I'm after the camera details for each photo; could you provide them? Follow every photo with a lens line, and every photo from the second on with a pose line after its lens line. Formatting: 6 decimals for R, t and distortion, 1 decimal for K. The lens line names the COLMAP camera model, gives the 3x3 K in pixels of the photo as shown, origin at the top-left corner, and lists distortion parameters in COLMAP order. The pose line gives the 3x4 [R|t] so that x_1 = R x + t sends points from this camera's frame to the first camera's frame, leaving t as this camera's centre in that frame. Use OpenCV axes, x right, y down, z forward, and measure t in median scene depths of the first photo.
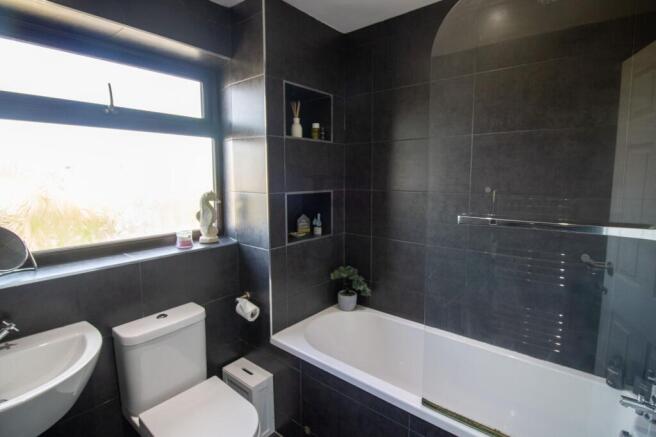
lens RADIAL K [[317.1, 0, 325.7], [0, 317.1, 222.8], [0, 0, 1]] dist [-0.018590, 0.000159]
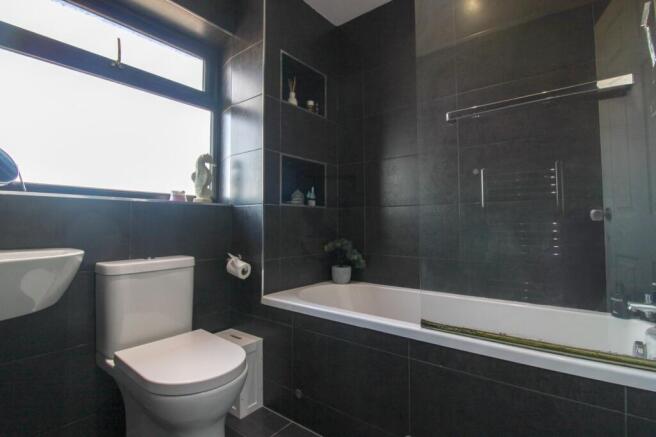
lens RADIAL K [[317.1, 0, 326.1], [0, 317.1, 224.3], [0, 0, 1]] dist [-0.018590, 0.000159]
pose [[0.999808, 0.002345, 0.019436, 0.001394], [0.000634, 0.988399, -0.151879, 0.277135], [-0.019567, 0.151862, 0.988208, 0.016480]]
